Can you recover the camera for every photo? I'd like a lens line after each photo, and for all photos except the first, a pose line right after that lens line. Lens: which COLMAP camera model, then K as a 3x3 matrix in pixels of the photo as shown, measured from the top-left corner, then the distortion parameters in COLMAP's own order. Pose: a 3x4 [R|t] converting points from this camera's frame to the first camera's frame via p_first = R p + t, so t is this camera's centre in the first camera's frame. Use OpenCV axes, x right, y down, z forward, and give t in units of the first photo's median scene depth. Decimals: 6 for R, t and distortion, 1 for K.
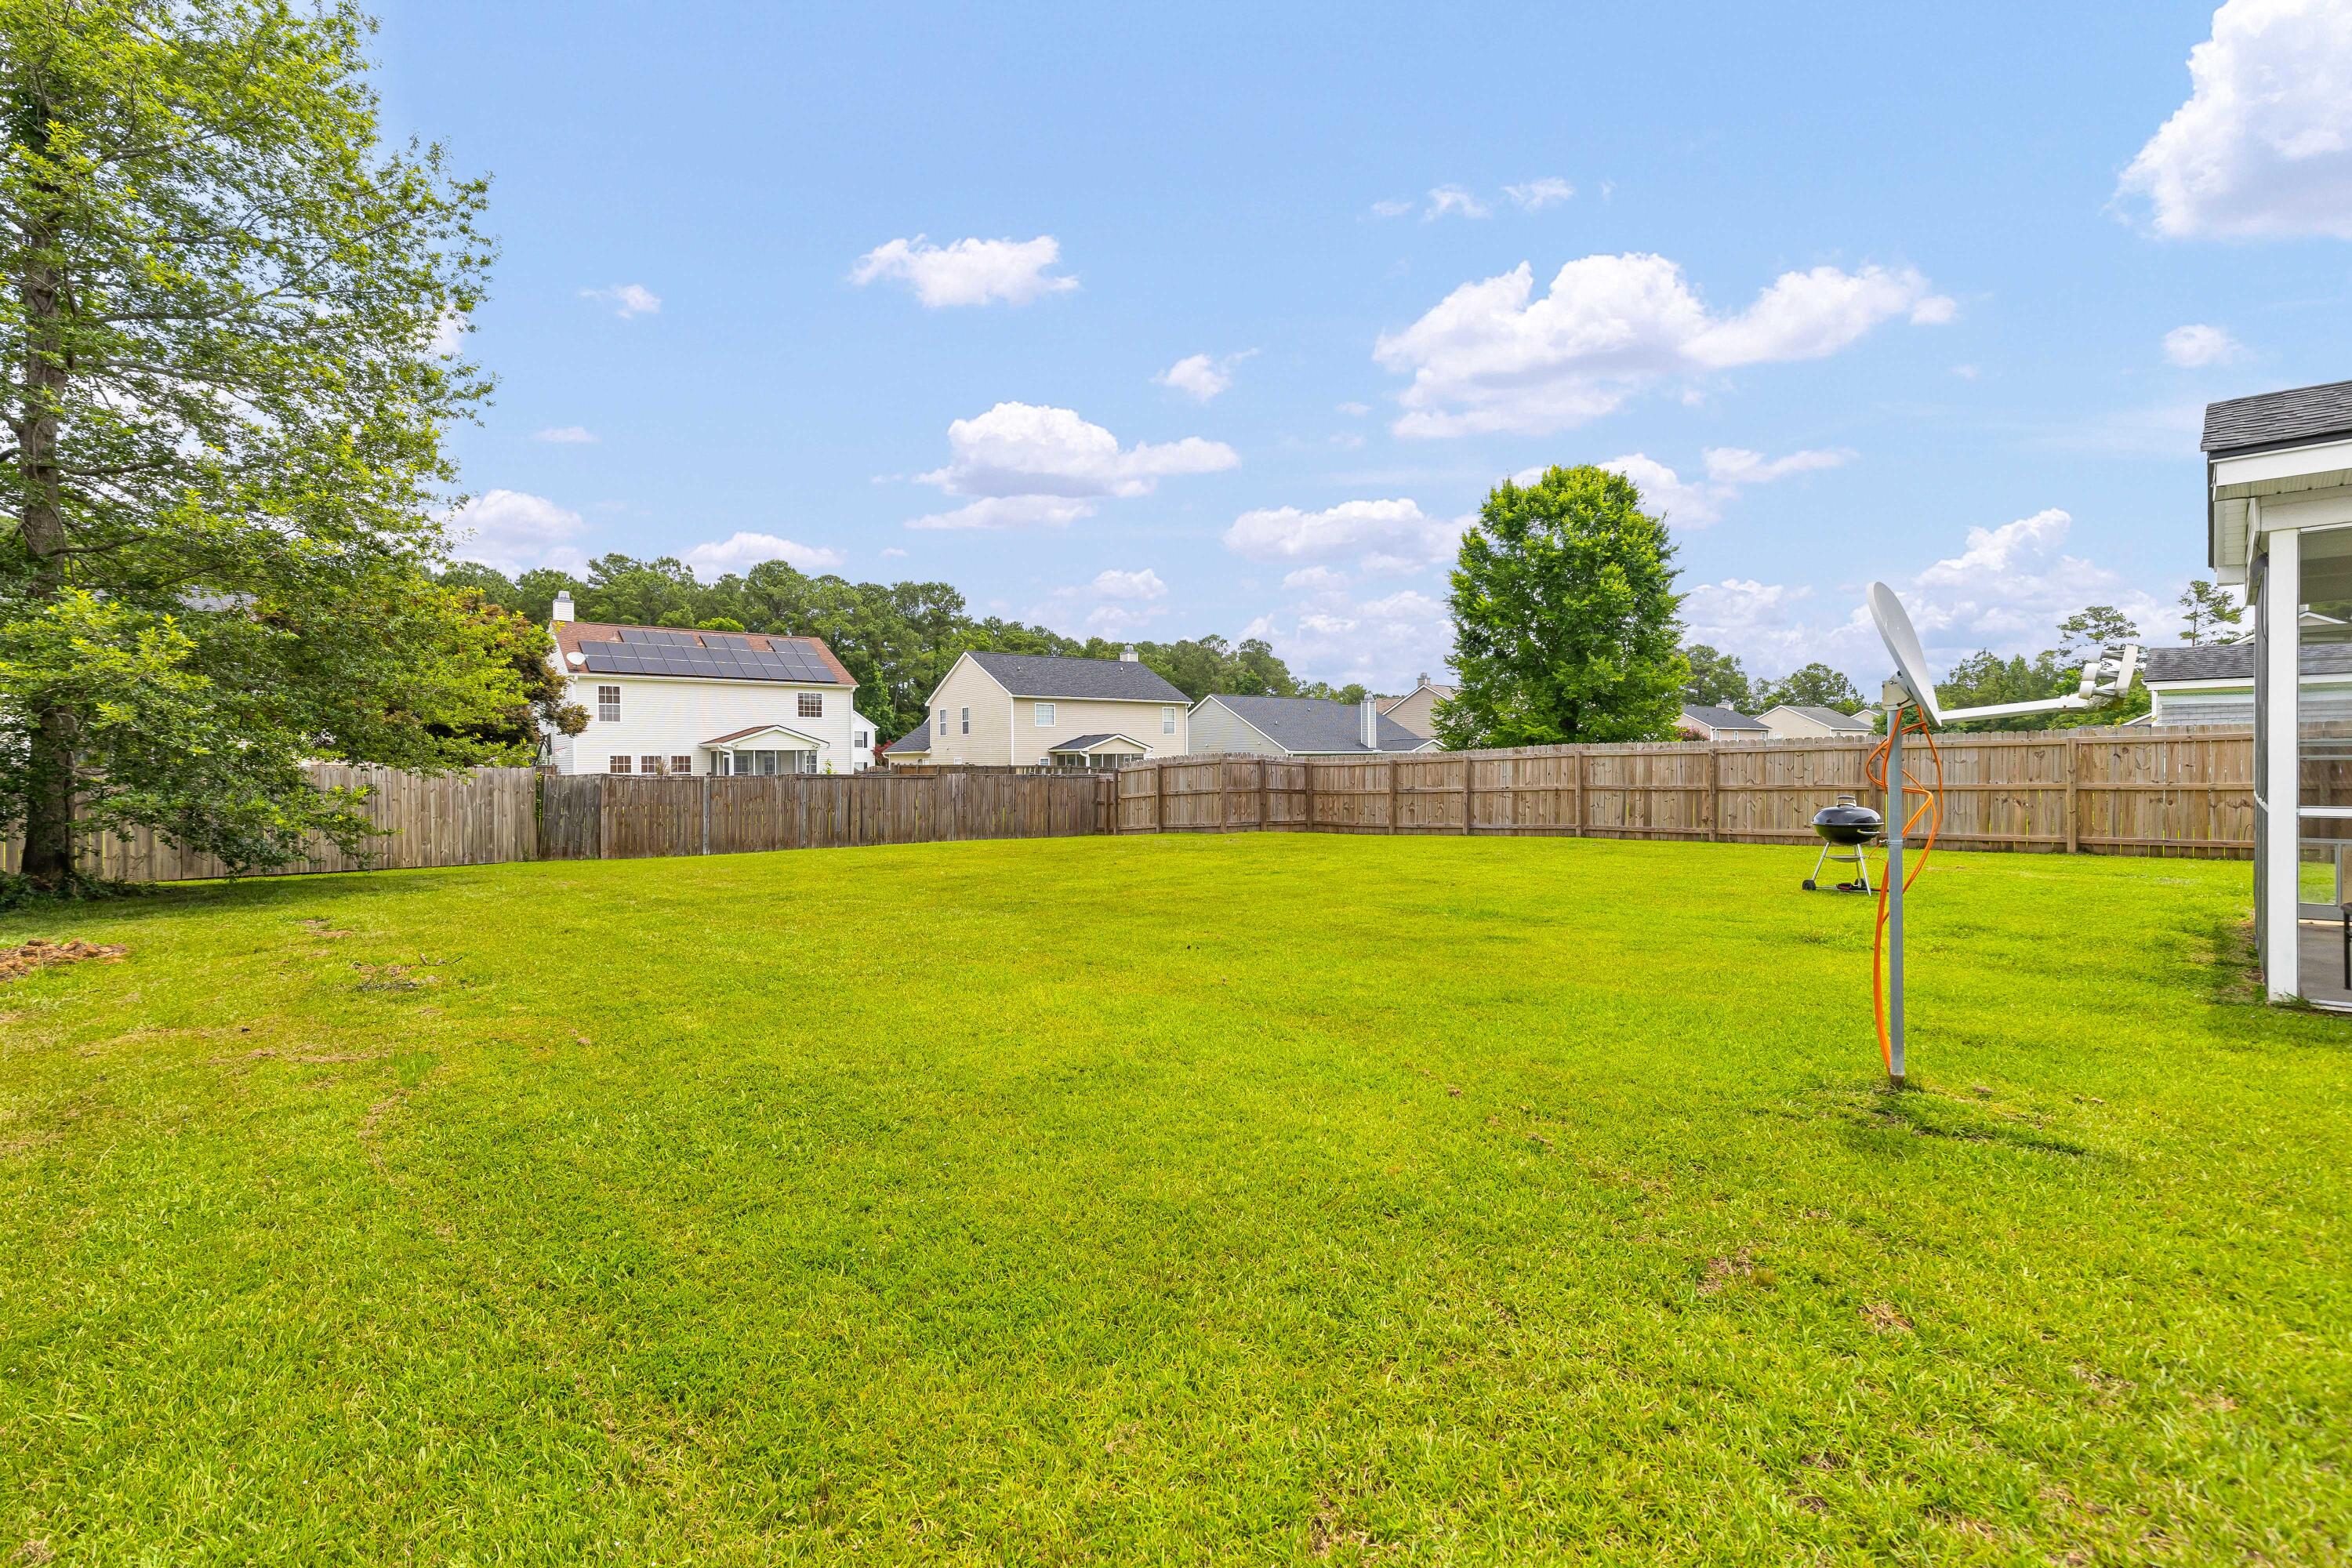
lens RADIAL K [[1074.4, 0, 1181.9], [0, 1074.4, 774.4], [0, 0, 1]] dist [0.011435, -0.000079]
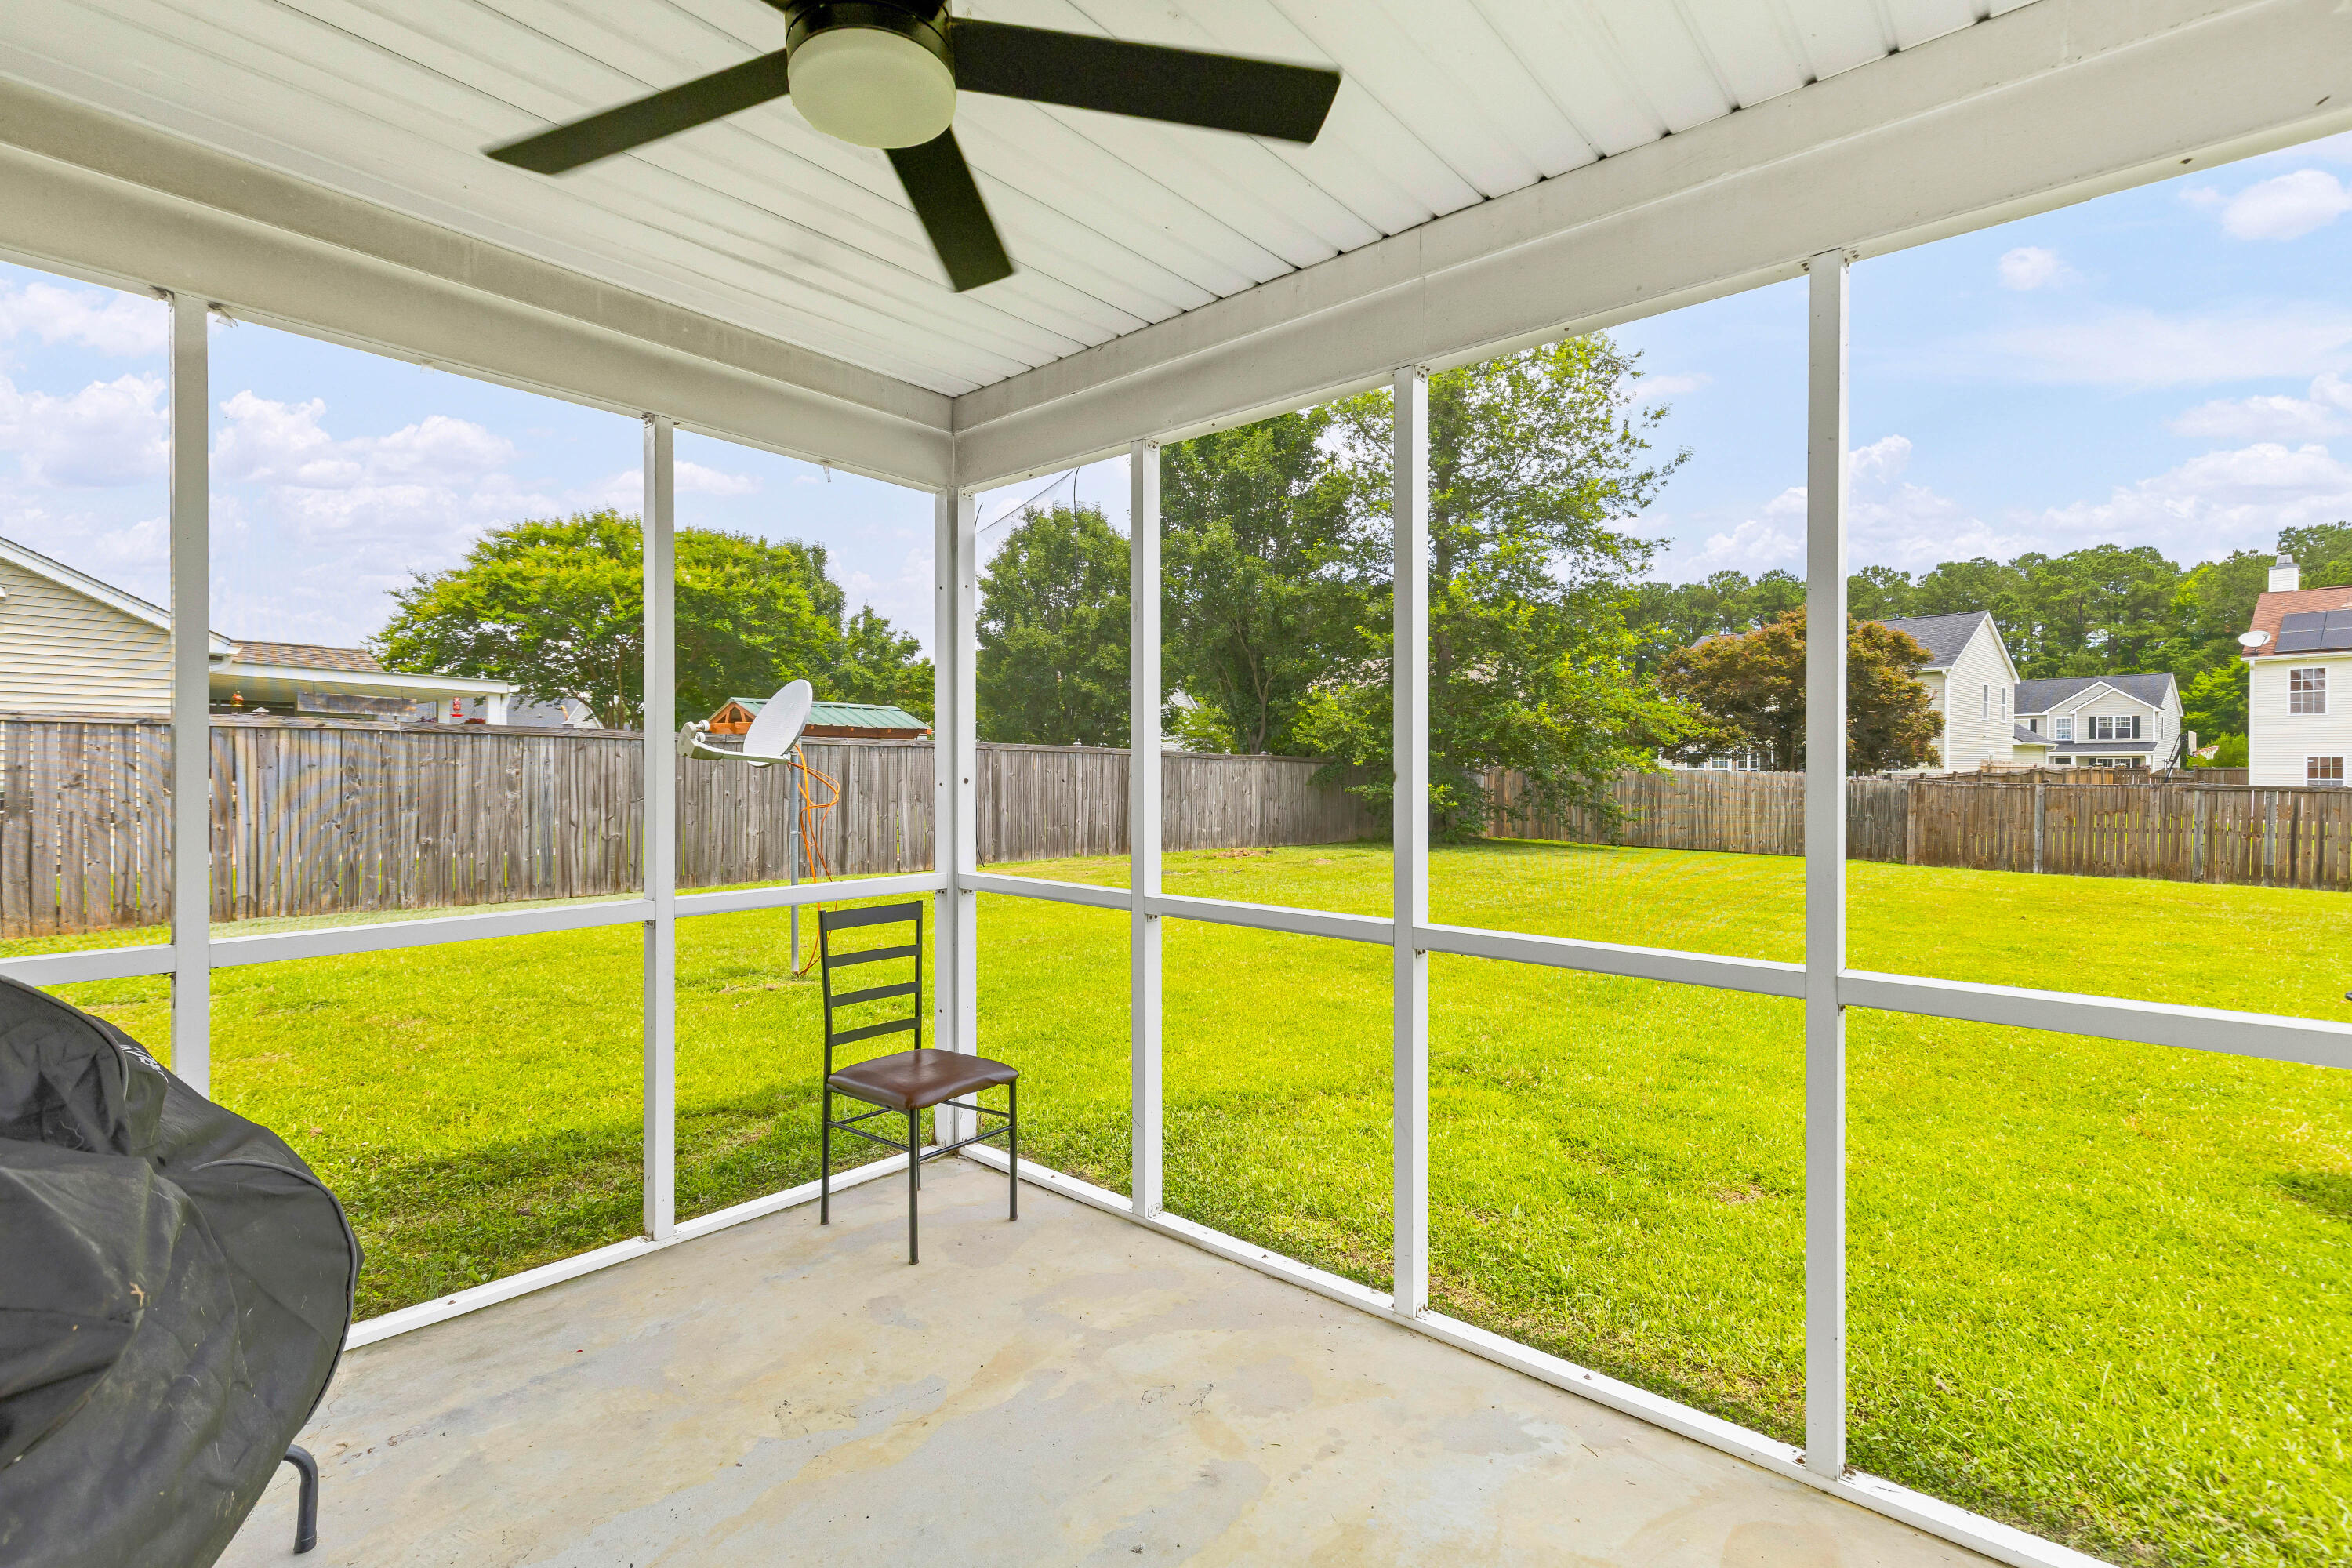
lens RADIAL K [[1074.4, 0, 1192.2], [0, 1074.4, 763.8], [0, 0, 1]] dist [0.011435, -0.000079]
pose [[0.057537, 0.003587, -0.998337, 0.385507], [-0.011166, 0.999933, 0.002950, -0.009500], [0.998281, 0.010977, 0.057573, 0.245216]]
